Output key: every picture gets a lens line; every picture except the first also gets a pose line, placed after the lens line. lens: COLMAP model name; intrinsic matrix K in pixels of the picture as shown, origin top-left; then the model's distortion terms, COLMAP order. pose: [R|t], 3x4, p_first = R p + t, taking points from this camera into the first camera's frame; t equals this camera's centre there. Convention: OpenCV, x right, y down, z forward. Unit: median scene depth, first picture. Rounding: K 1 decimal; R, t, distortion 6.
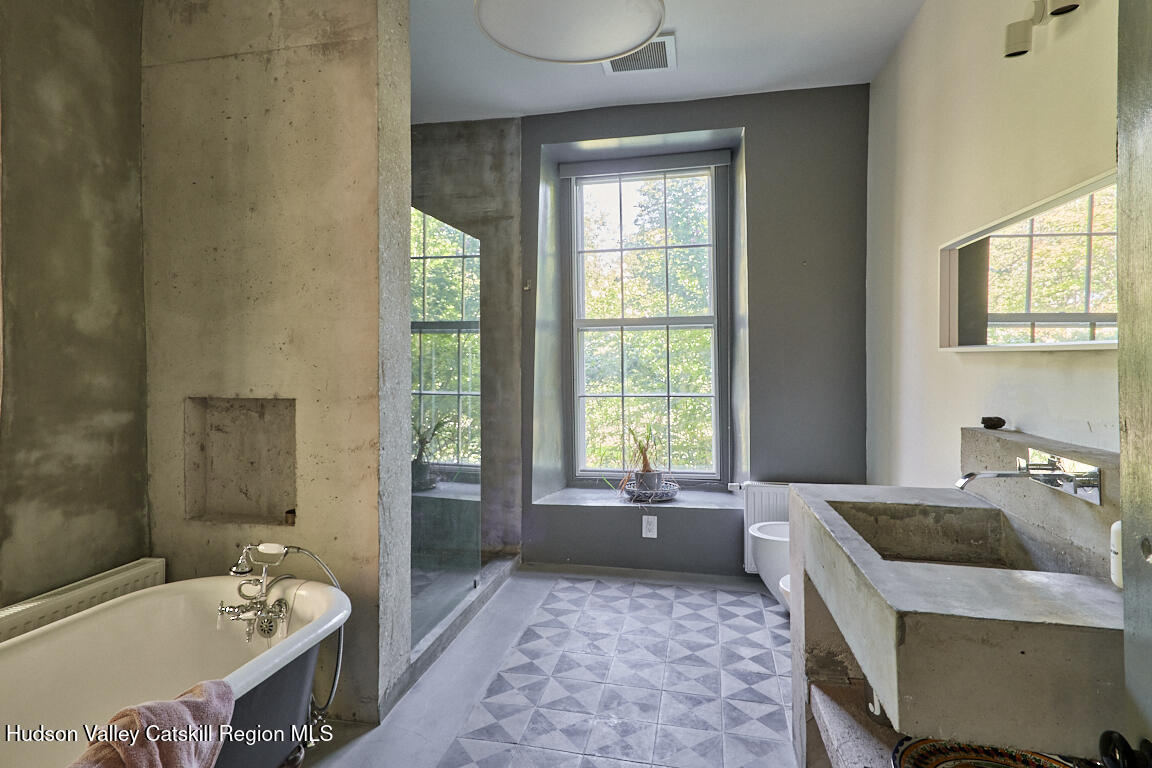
lens RADIAL K [[661.9, 0, 573.8], [0, 661.9, 378.3], [0, 0, 1]] dist [0.032733, 0.003117]
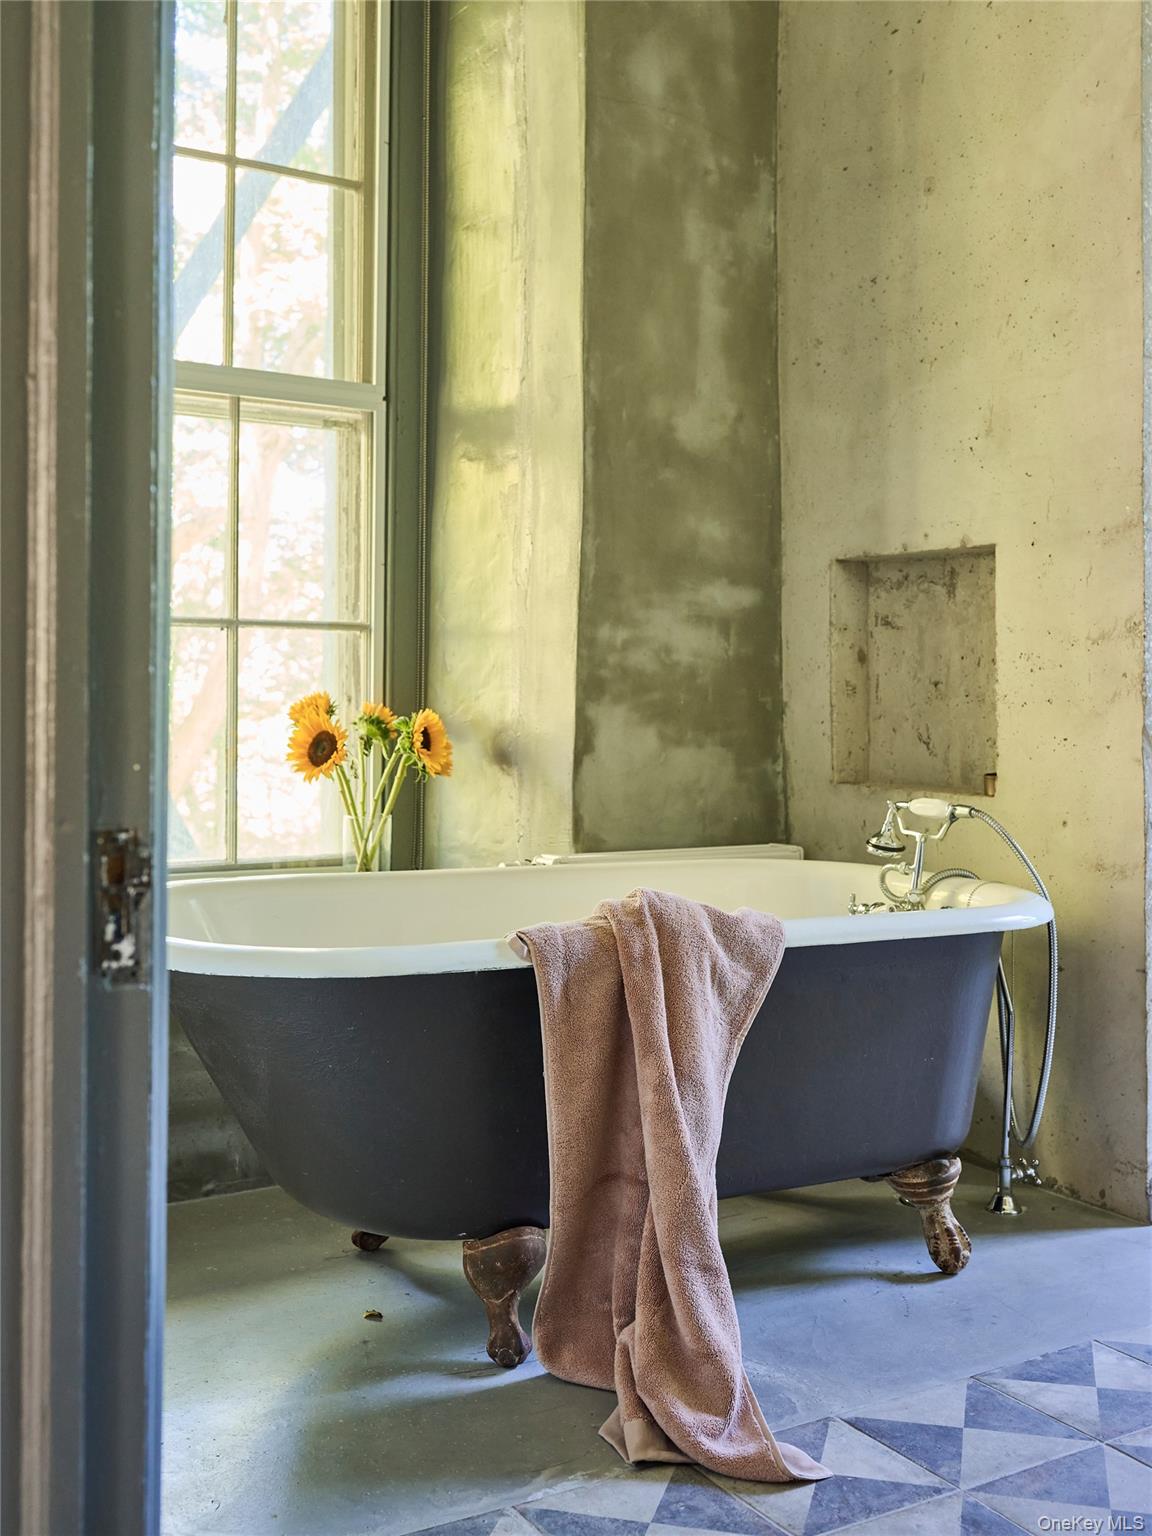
lens RADIAL K [[1682.6, 0, 577.3], [0, 1682.6, 765.3], [0, 0, 1]] dist [0.014104, 0.000000]
pose [[0.685323, 0.016814, -0.728045, 0.315378], [-0.017438, 0.999826, 0.006676, 0.202029], [0.728030, 0.008120, 0.685497, -0.125837]]
